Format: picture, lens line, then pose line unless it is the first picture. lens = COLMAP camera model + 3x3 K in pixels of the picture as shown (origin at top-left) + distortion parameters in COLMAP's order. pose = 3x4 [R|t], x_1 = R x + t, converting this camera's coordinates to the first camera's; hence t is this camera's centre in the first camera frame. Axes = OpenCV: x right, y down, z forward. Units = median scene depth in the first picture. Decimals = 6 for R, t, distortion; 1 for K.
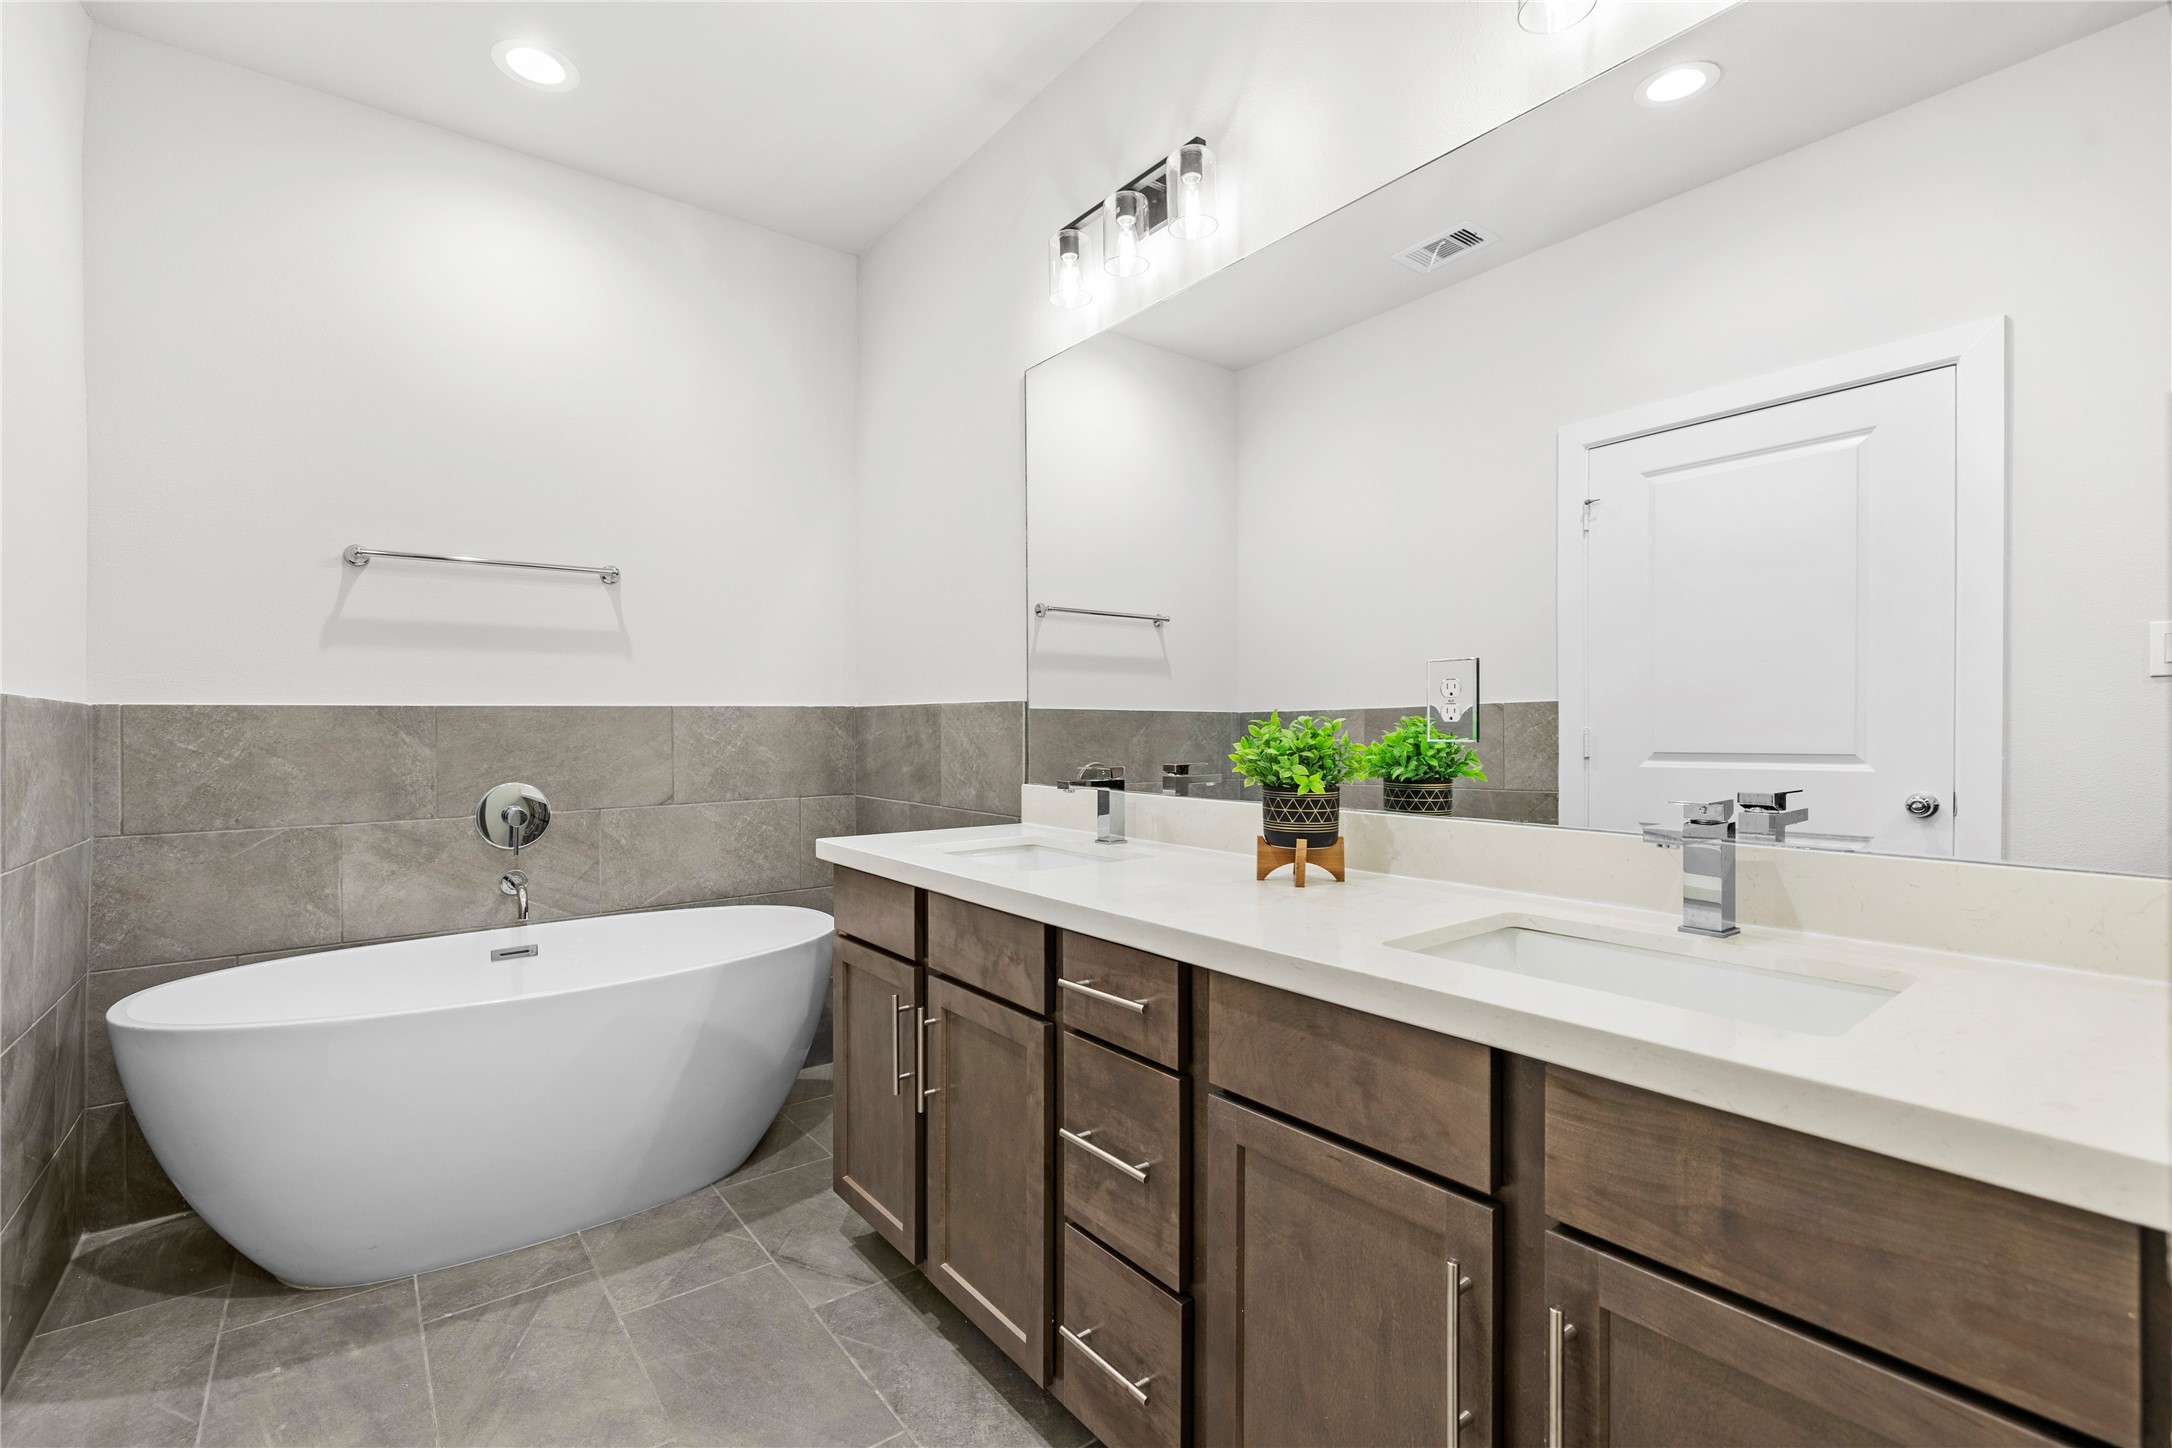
lens RADIAL K [[990.5, 0, 1087.7], [0, 990.5, 716.2], [0, 0, 1]] dist [-0.004677, -0.000946]
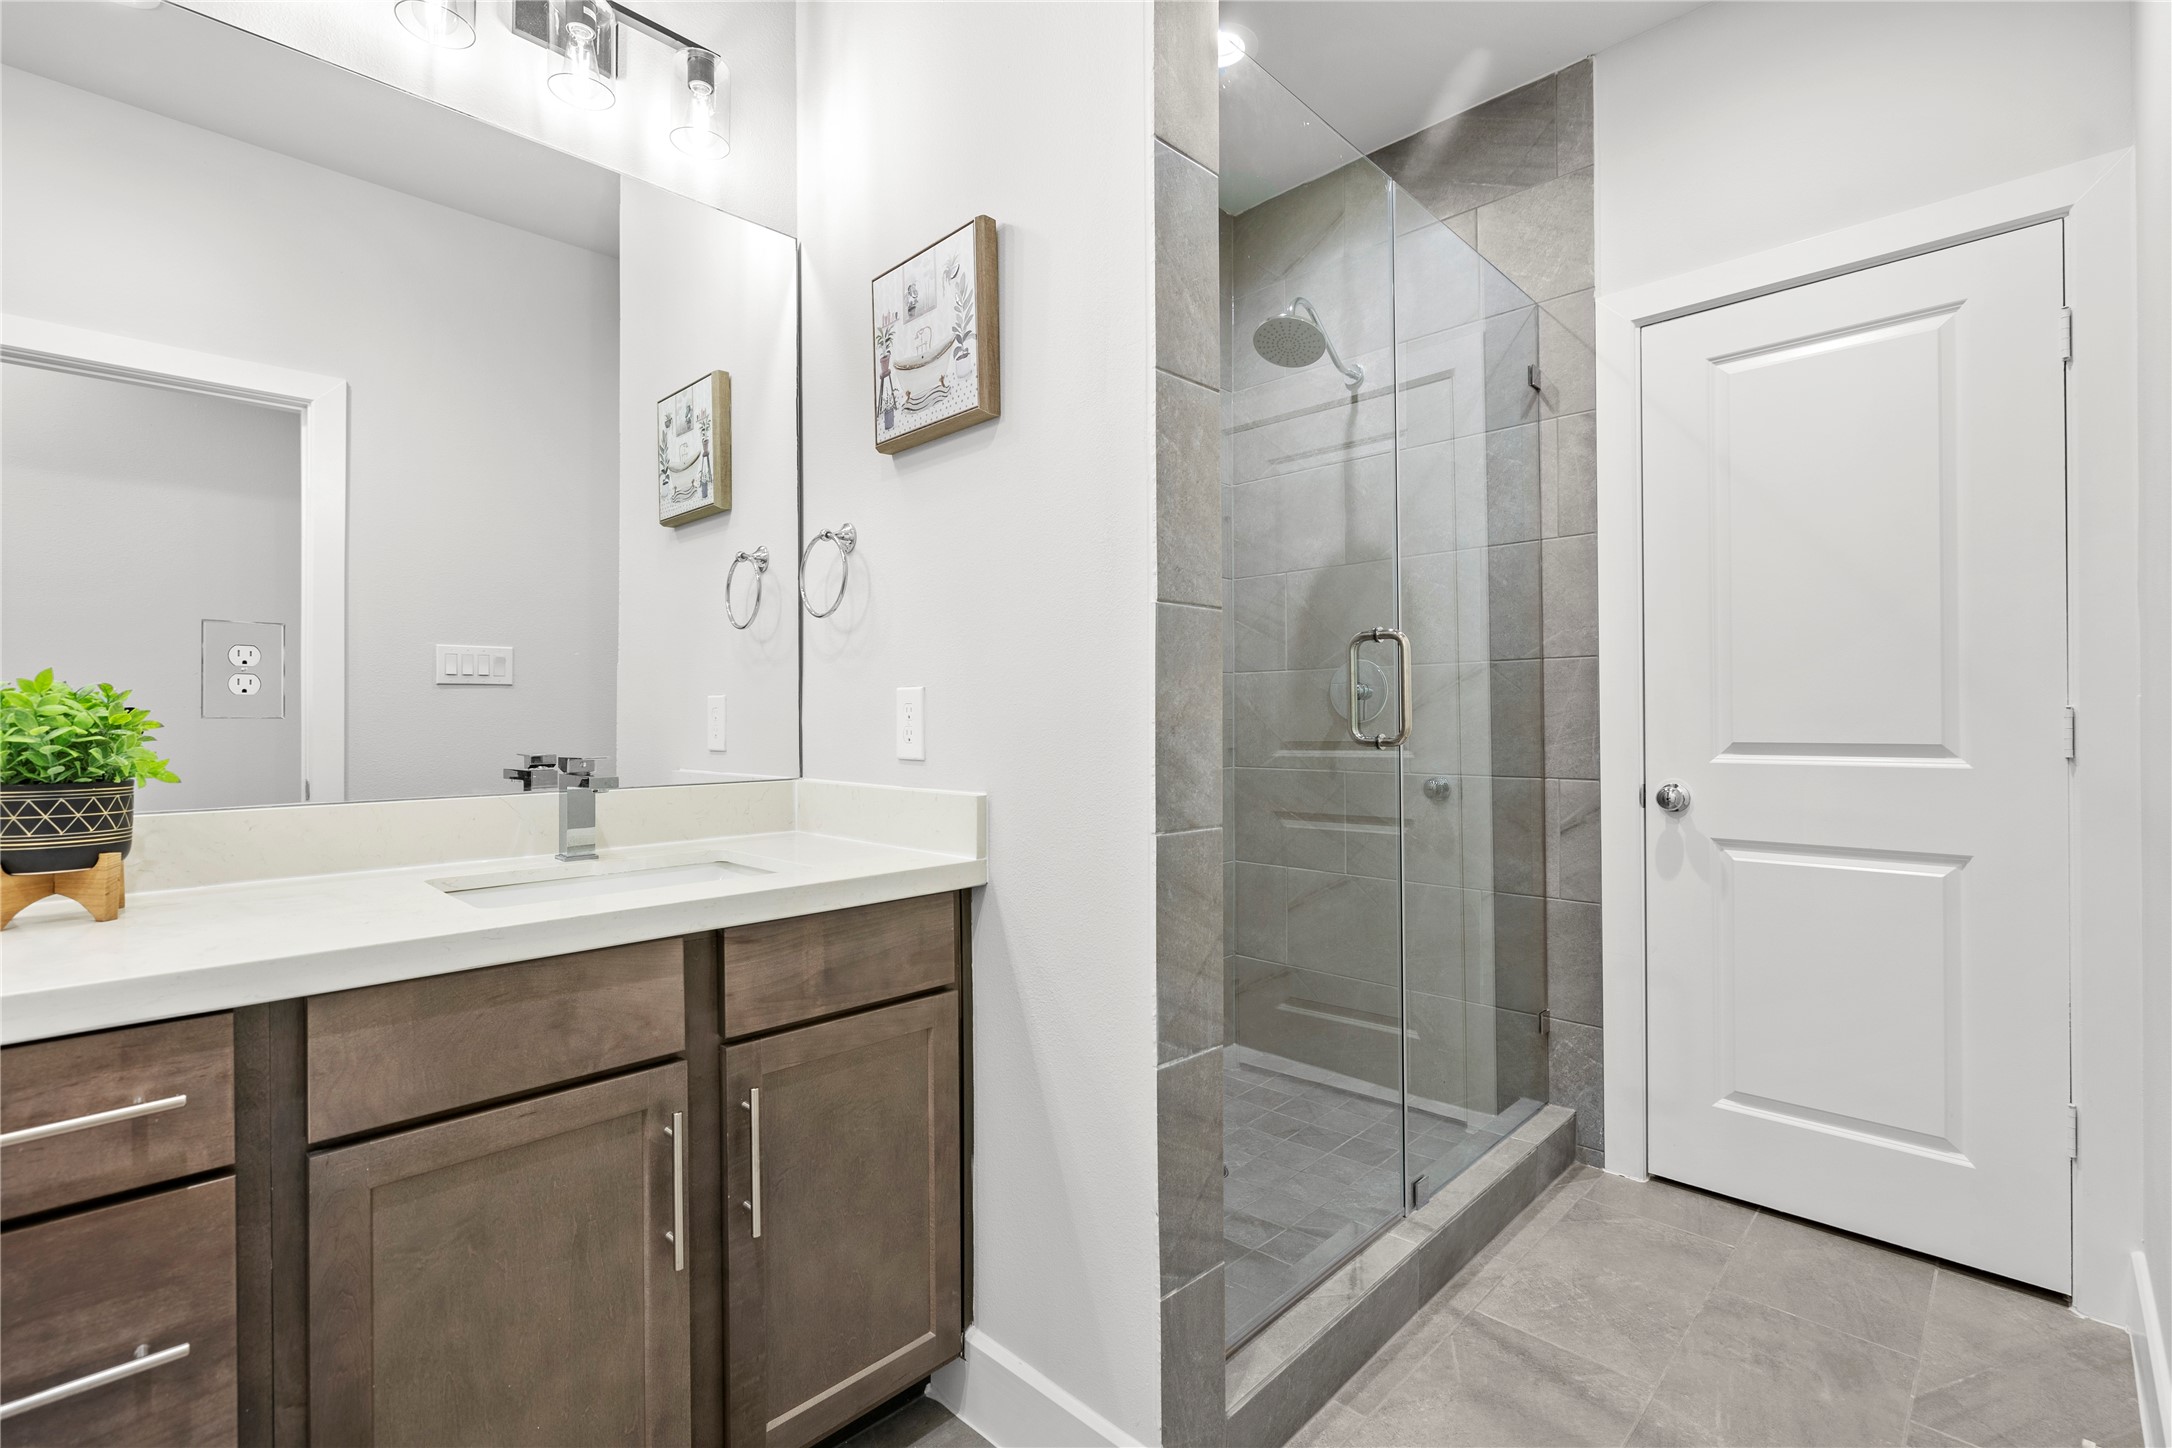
lens RADIAL K [[990.5, 0, 1082.4], [0, 990.5, 725.7], [0, 0, 1]] dist [-0.004677, -0.000946]
pose [[-0.158481, 0.003636, 0.987355, -0.910780], [0.003582, 0.999989, -0.003108, 0.057143], [-0.987356, 0.003044, -0.158492, 0.644497]]
